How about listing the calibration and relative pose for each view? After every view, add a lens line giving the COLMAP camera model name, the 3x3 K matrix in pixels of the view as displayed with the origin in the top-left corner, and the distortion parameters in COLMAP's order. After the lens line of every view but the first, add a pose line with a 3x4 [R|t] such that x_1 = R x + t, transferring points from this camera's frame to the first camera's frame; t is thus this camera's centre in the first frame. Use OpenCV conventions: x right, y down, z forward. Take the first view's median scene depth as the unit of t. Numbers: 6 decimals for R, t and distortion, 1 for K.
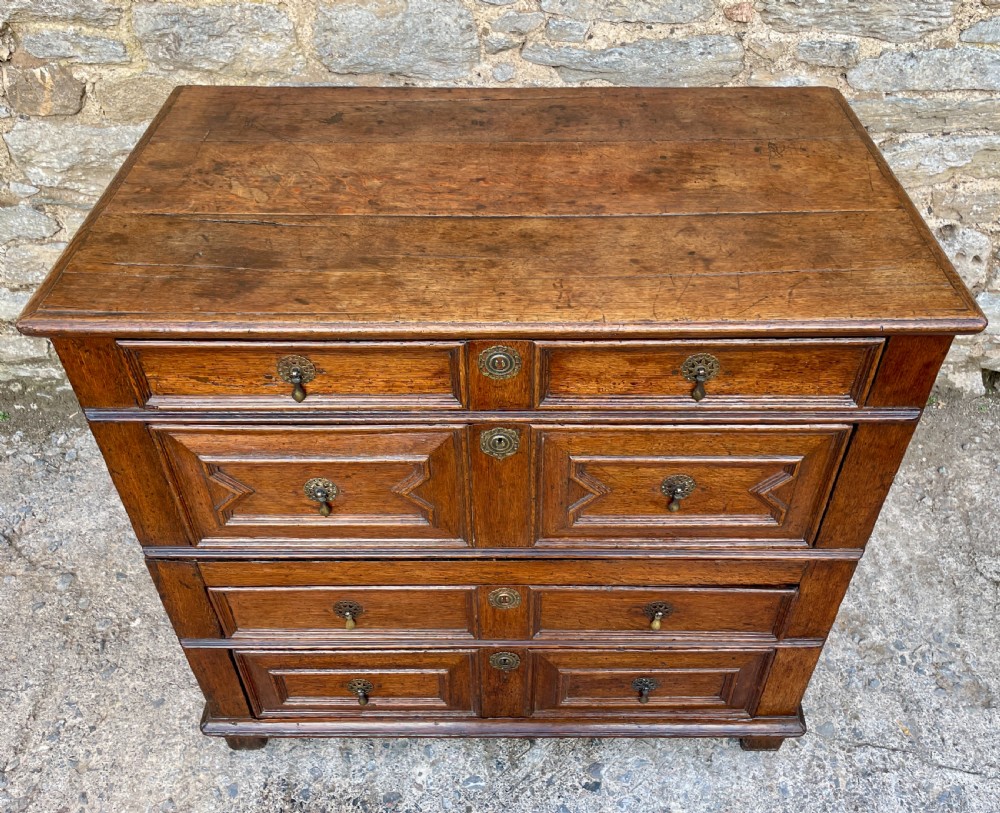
lens RADIAL K [[892.1, 0, 511.4], [0, 892.1, 392.7], [0, 0, 1]] dist [0.086128, -0.118324]
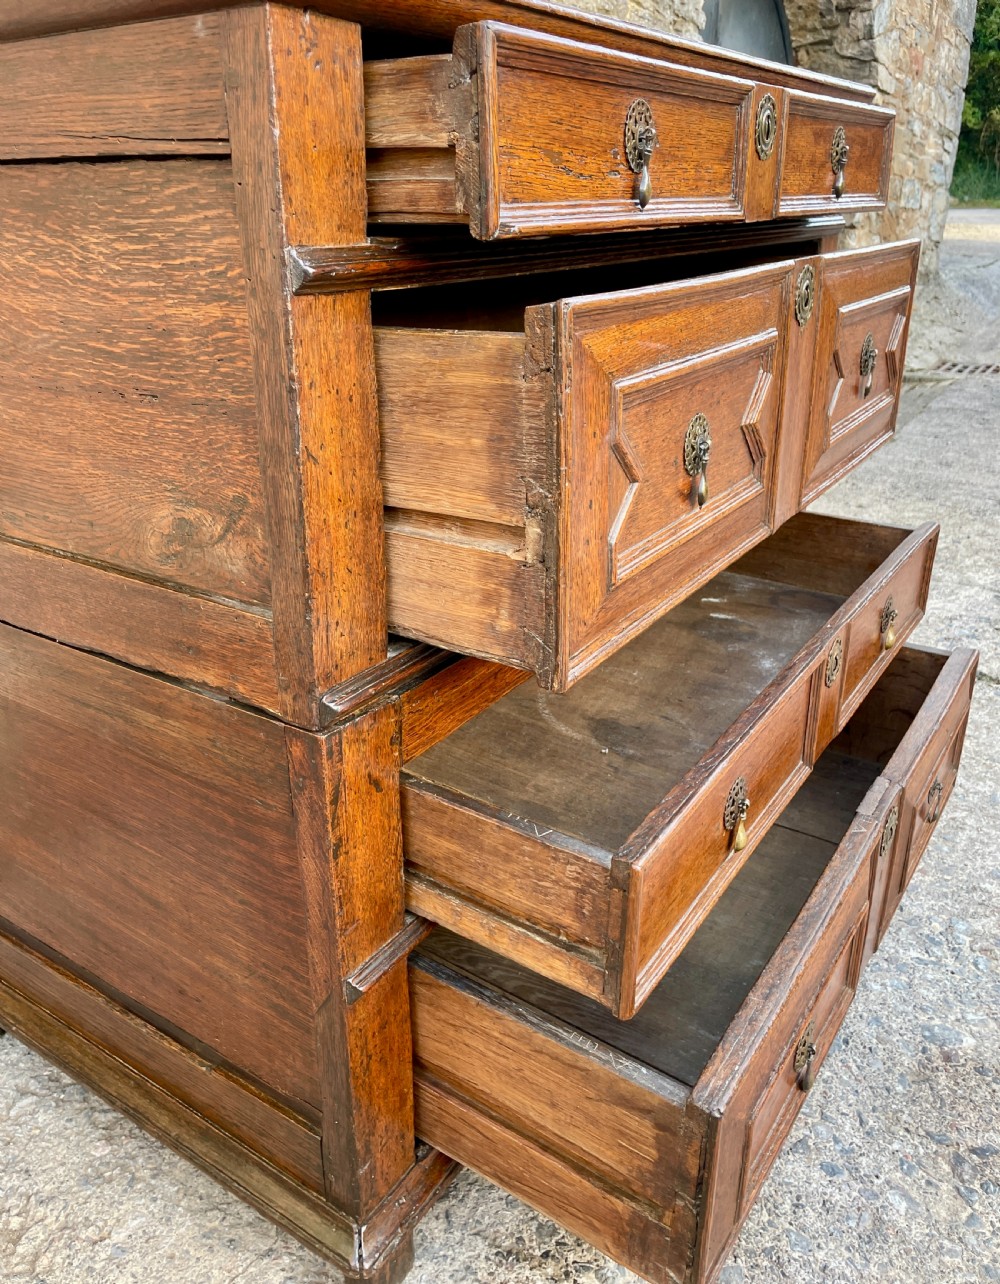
lens RADIAL K [[1015.9, 0, 493.6], [0, 1015.9, 624.3], [0, 0, 1]] dist [0.091067, -0.131051]
pose [[0.547688, -0.321500, 0.772447, -0.588234], [0.563366, 0.824282, -0.056369, 0.171938], [-0.618592, 0.466043, 0.632572, 0.478510]]
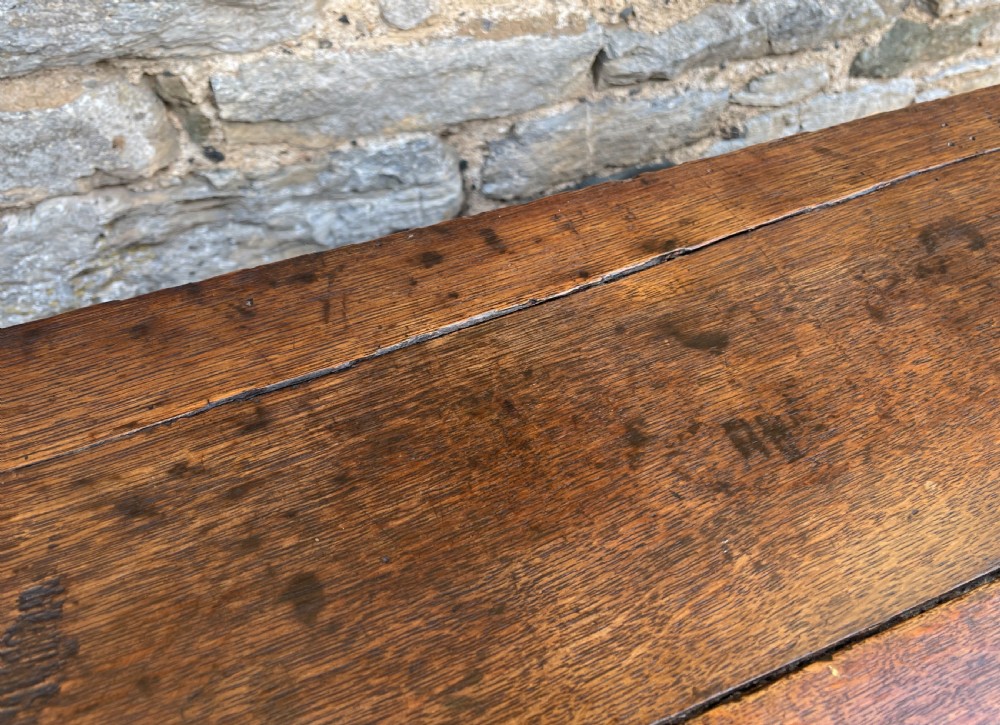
lens RADIAL K [[808.0, 0, 500.0], [0, 808.0, 362.5], [0, 0, 1]] dist [0.002076, -0.000088]
pose [[0.923293, -0.279215, 0.263759, -0.116412], [0.218285, 0.946465, 0.237815, -0.313549], [-0.316040, -0.161999, 0.934813, 0.704228]]
